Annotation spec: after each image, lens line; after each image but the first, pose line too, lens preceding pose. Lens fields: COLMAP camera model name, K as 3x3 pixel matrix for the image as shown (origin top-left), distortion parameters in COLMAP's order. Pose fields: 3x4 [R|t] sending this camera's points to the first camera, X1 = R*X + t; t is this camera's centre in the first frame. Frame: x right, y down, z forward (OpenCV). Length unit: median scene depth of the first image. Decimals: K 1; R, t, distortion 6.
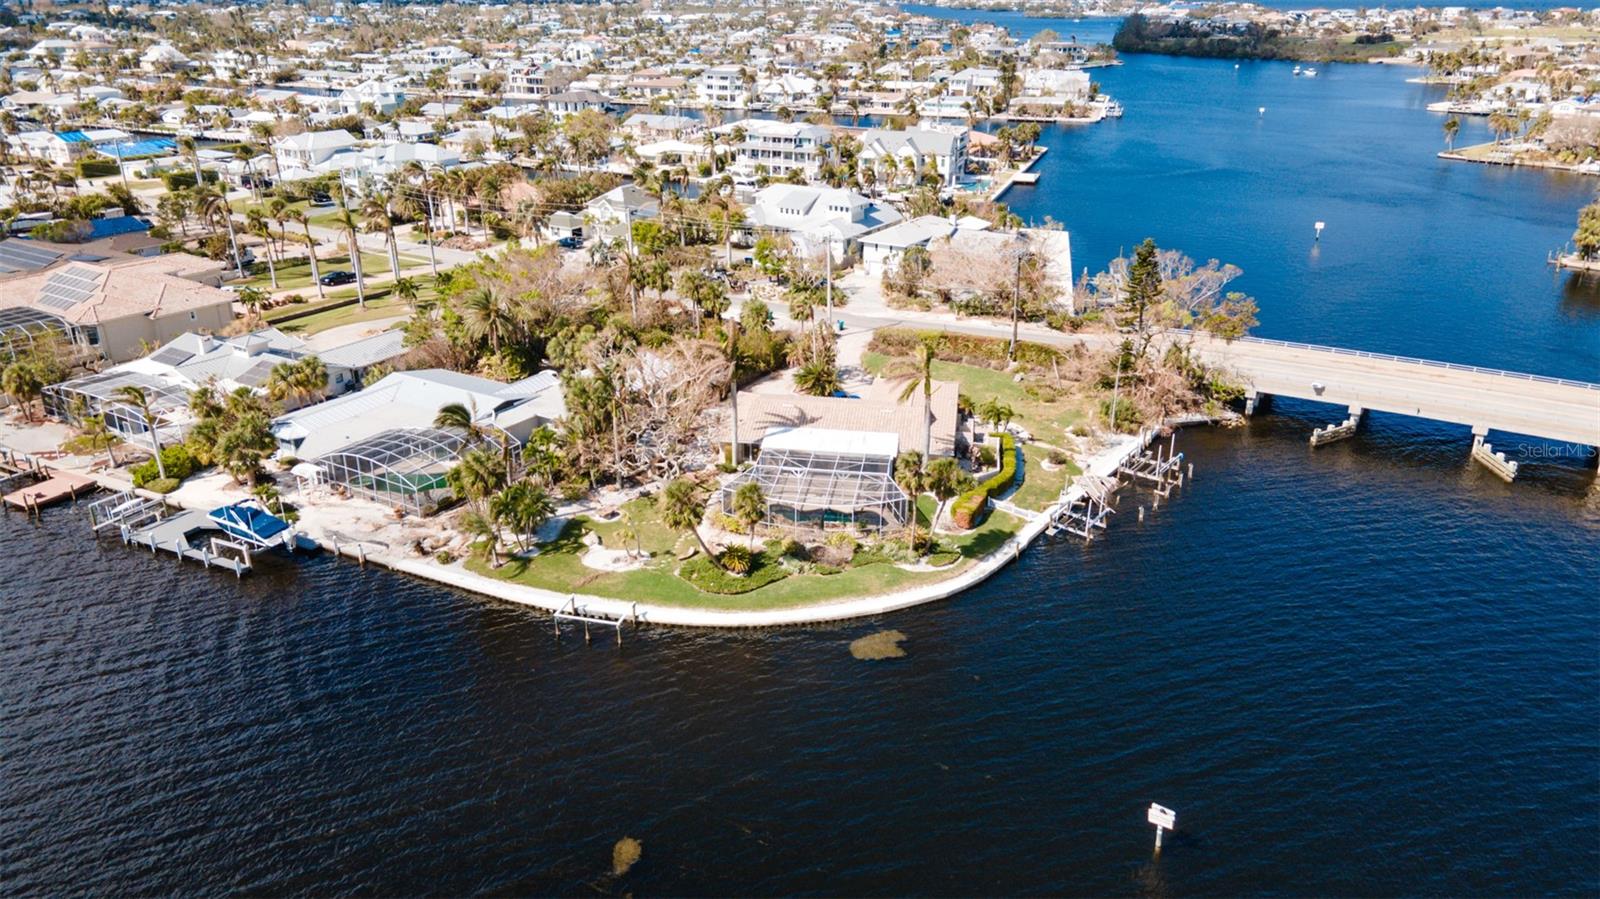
lens RADIAL K [[1156.6, 0, 800.0], [0, 1156.6, 449.5], [0, 0, 1]] dist [0.030842, 0.049623]
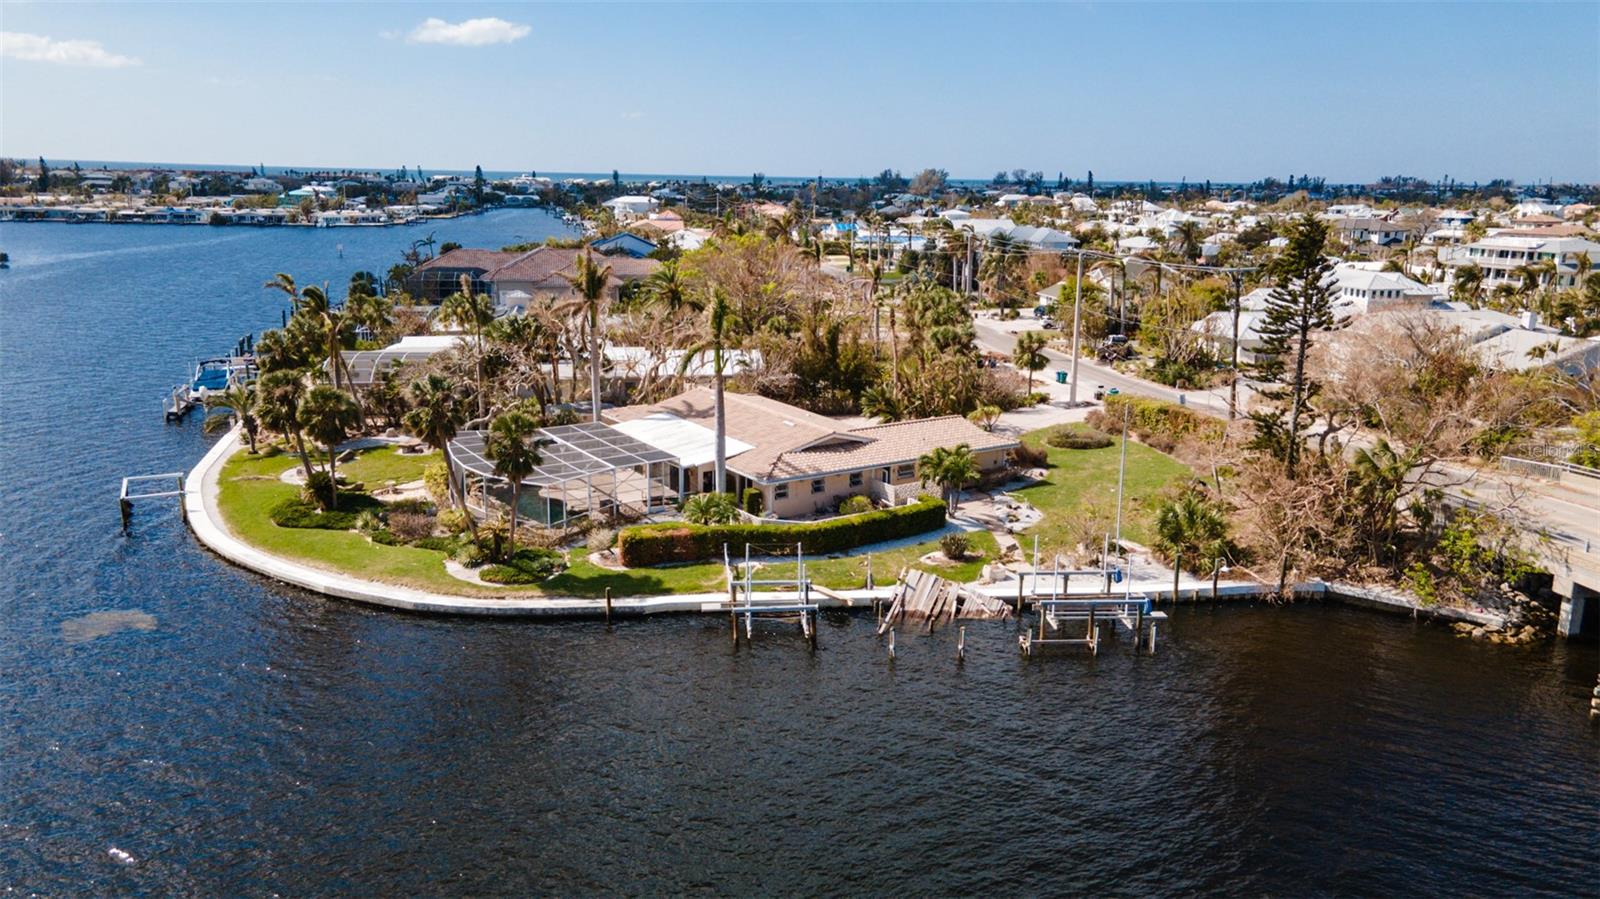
lens RADIAL K [[1163.7, 0, 800.0], [0, 1163.7, 449.5], [0, 0, 1]] dist [0.018343, 0.051817]
pose [[0.671522, 0.178781, -0.719094, 0.506426], [-0.291451, 0.955964, -0.034498, 0.002405], [0.681260, 0.232747, 0.694056, 0.480349]]
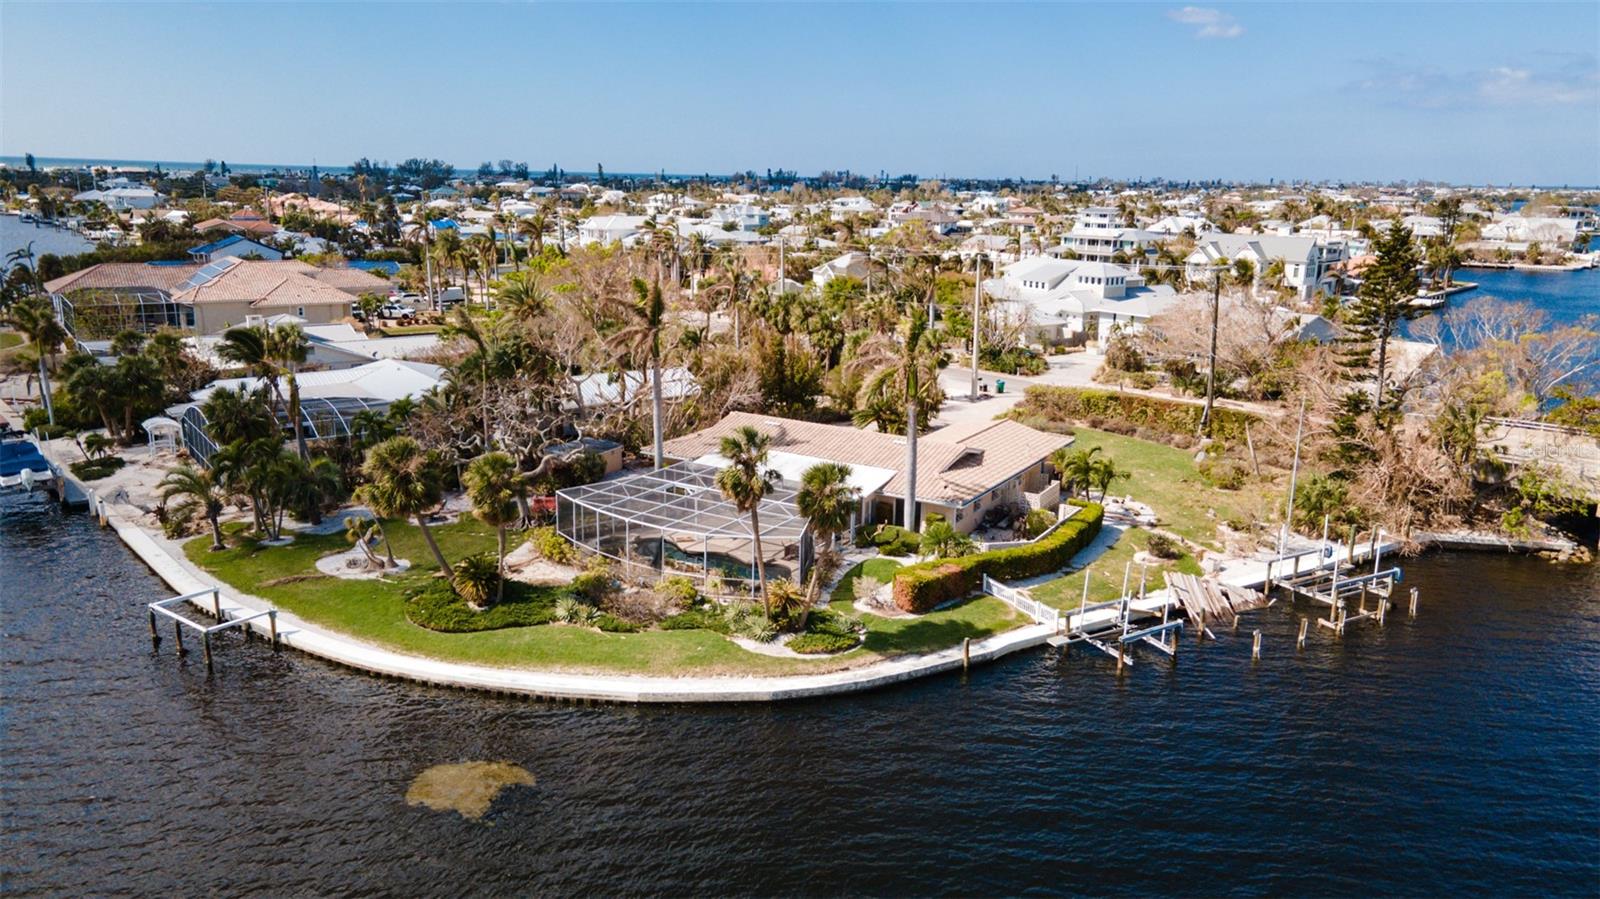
lens RADIAL K [[1163.7, 0, 800.0], [0, 1163.7, 449.5], [0, 0, 1]] dist [0.018343, 0.051817]
pose [[0.926224, 0.101687, -0.362999, 0.231361], [-0.156974, 0.979514, -0.126143, 0.055576], [0.342735, 0.173818, 0.923212, 0.335663]]
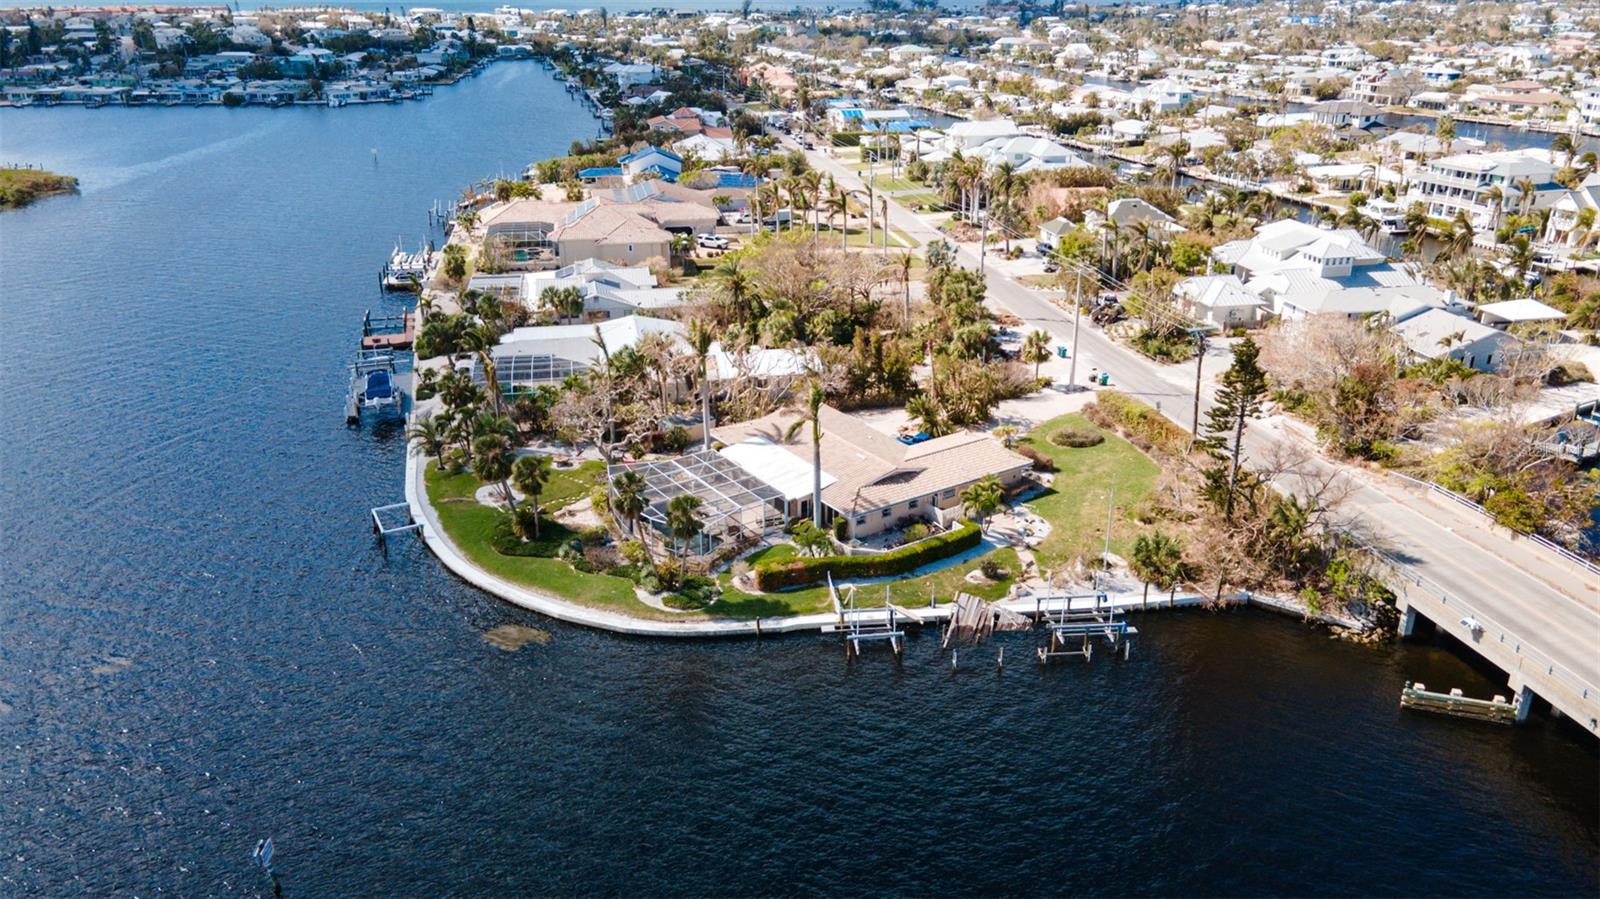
lens RADIAL K [[1162.3, 0, 800.0], [0, 1162.3, 449.5], [0, 0, 1]] dist [0.020958, 0.040267]
pose [[0.682412, 0.274650, -0.677408, 0.579595], [-0.275398, 0.955041, 0.109782, -0.110436], [0.677104, 0.111640, 0.727370, 0.279928]]
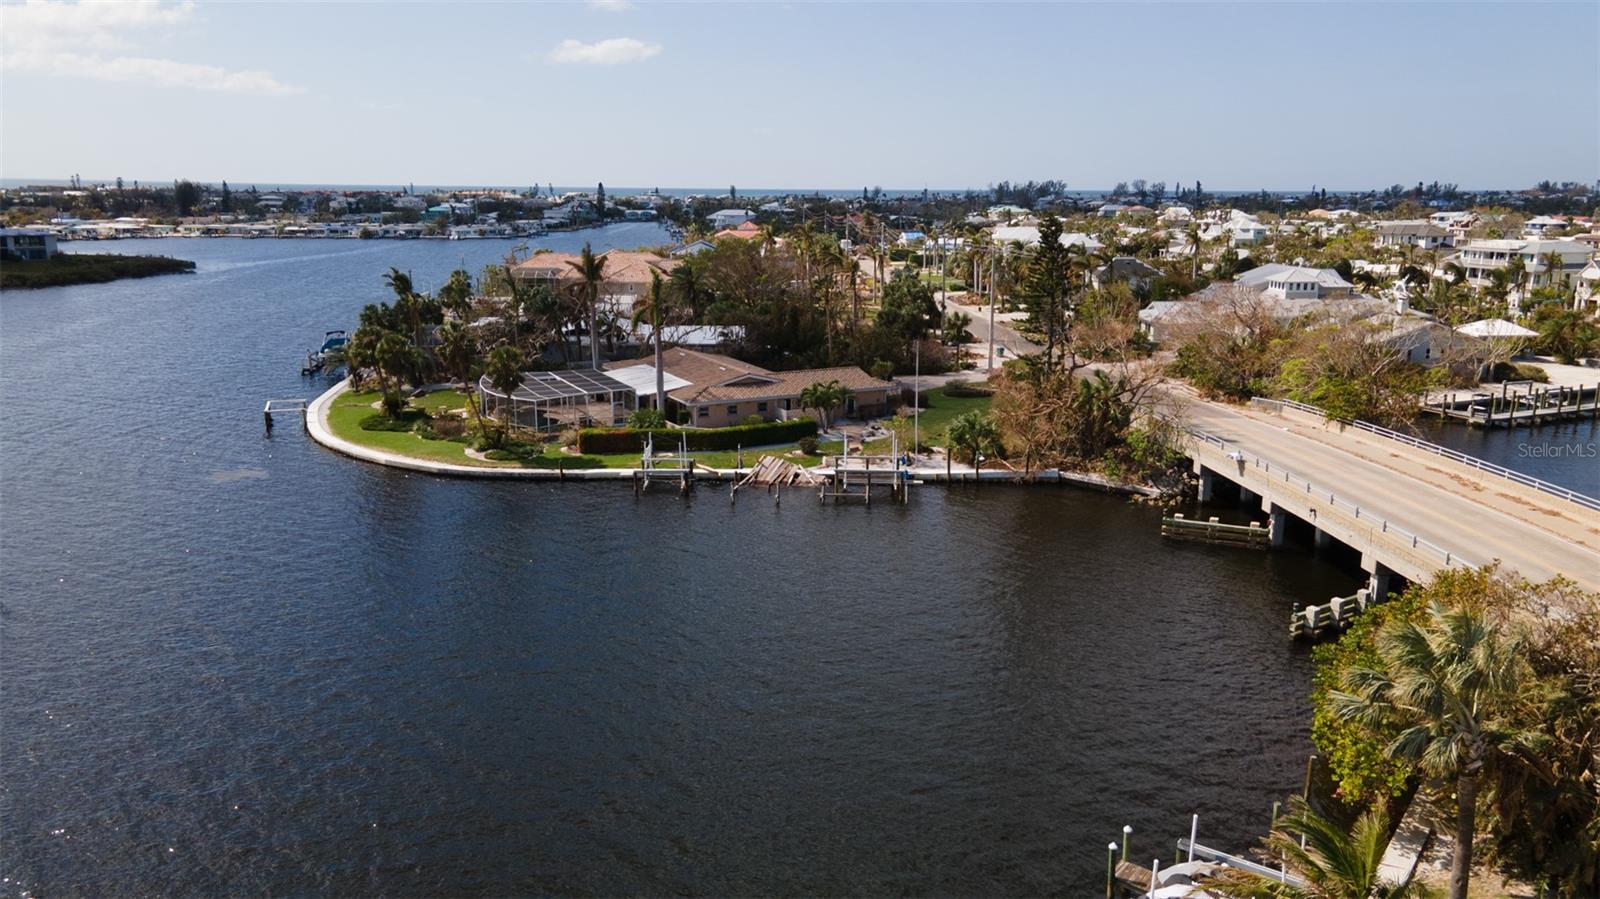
lens RADIAL K [[1163.7, 0, 800.0], [0, 1163.7, 449.5], [0, 0, 1]] dist [0.018343, 0.051817]
pose [[0.585917, 0.180135, -0.790097, 0.766304], [-0.308898, 0.951016, -0.012248, 0.018482], [0.749189, 0.251236, 0.612860, 0.438515]]
